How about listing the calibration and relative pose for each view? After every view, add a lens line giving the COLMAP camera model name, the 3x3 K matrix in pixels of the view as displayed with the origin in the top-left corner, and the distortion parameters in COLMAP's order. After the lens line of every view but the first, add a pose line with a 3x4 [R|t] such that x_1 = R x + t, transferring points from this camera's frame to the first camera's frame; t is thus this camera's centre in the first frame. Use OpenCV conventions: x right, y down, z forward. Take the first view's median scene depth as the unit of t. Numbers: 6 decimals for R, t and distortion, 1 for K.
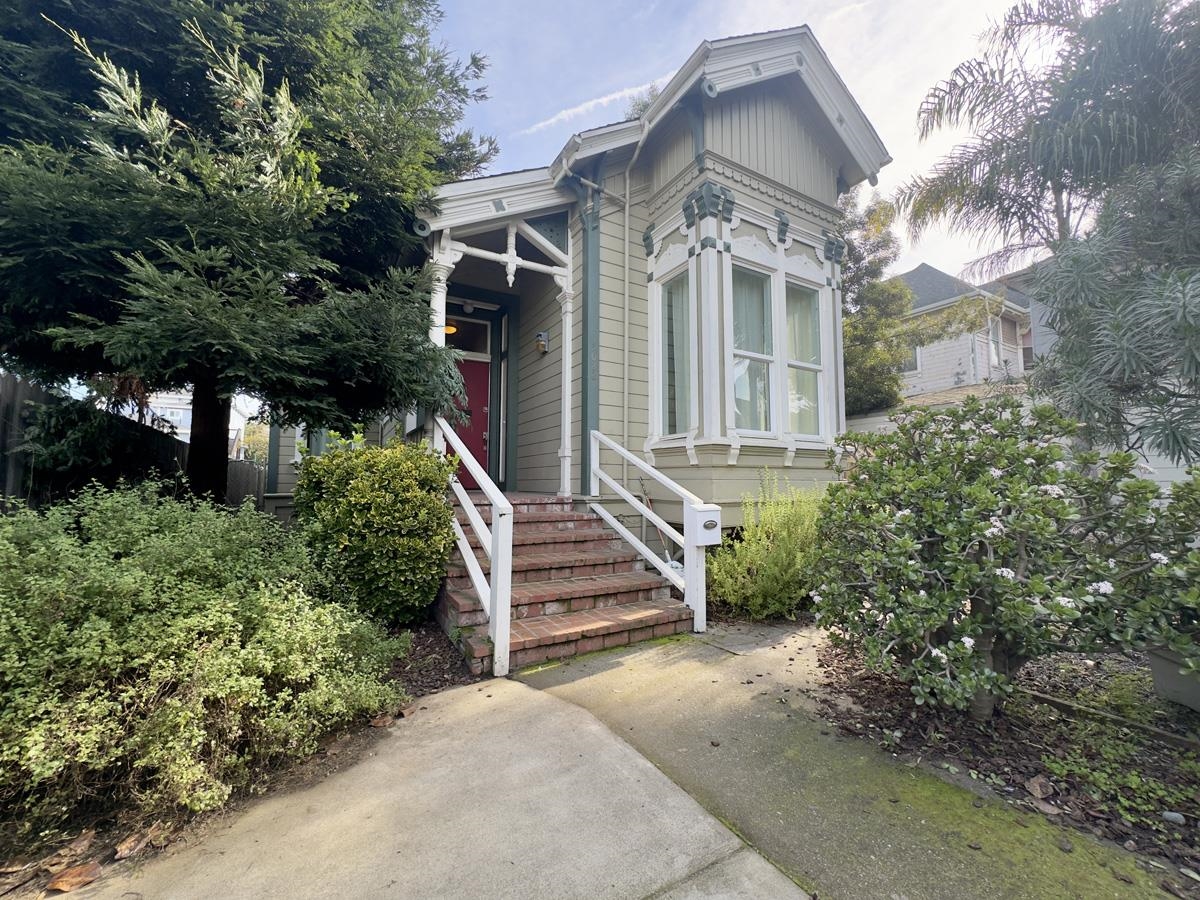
lens RADIAL K [[476.8, 0, 603.0], [0, 476.8, 452.7], [0, 0, 1]] dist [-0.000483, 0.000085]
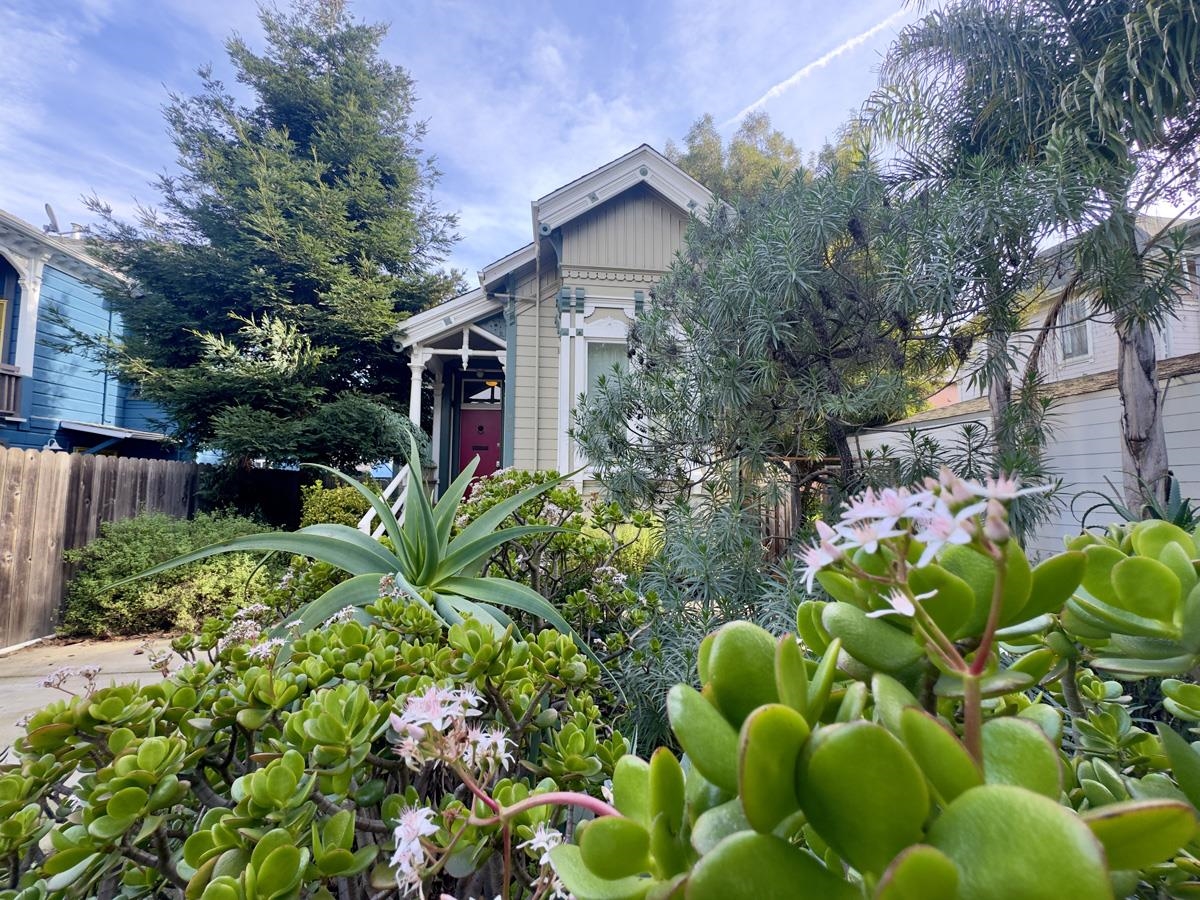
lens RADIAL K [[476.7, 0, 600.0], [0, 476.7, 450.0], [0, 0, 1]] dist [-0.001917, -0.000456]
pose [[0.920897, -0.024013, -0.389064, 0.841784], [0.021683, 0.999711, -0.010381, -0.083329], [0.389201, 0.001124, 0.921152, -0.222463]]
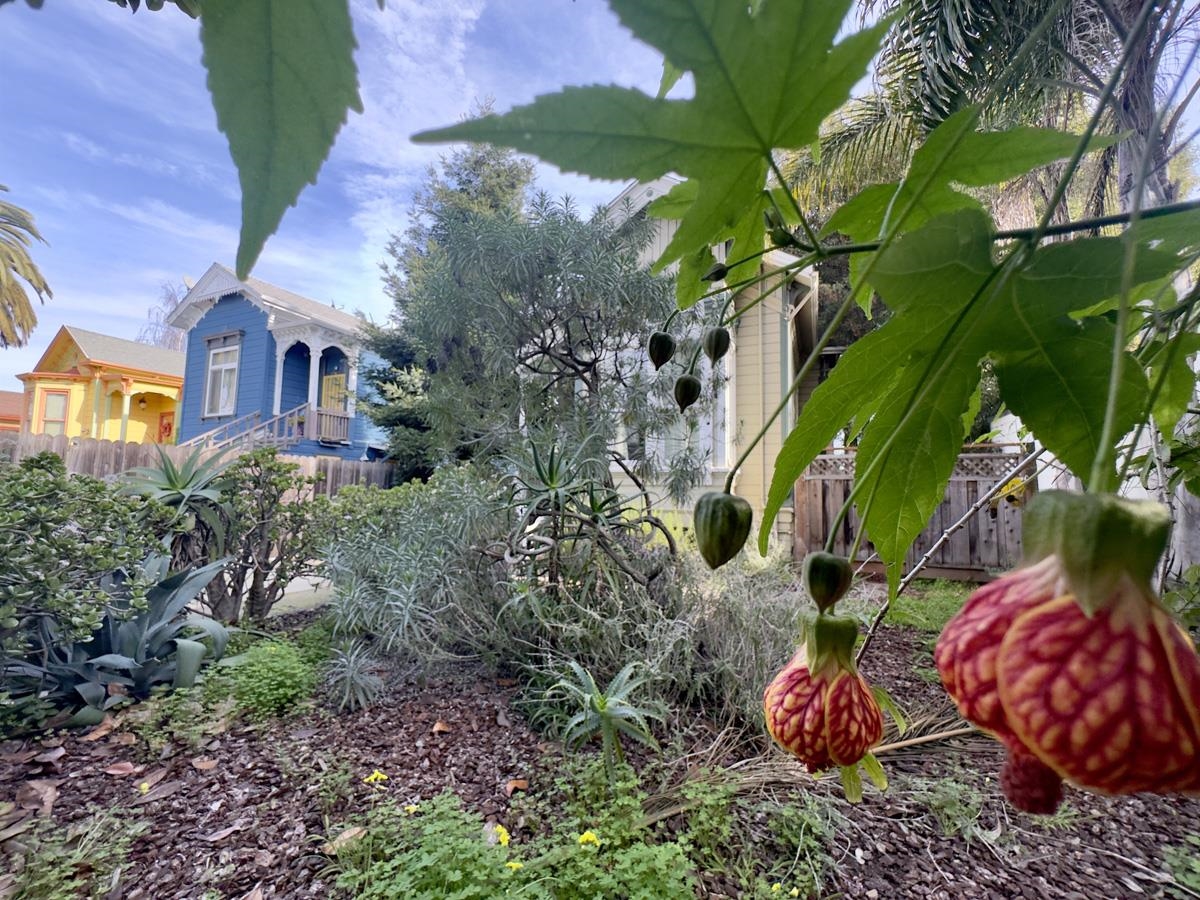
lens RADIAL K [[486.8, 0, 600.0], [0, 486.8, 450.0], [0, 0, 1]] dist [-0.001212, -0.000235]
pose [[0.582657, -0.060089, -0.810494, 1.556508], [0.043115, 0.998144, -0.043006, -0.016754], [0.811574, -0.009886, 0.584166, 0.040518]]
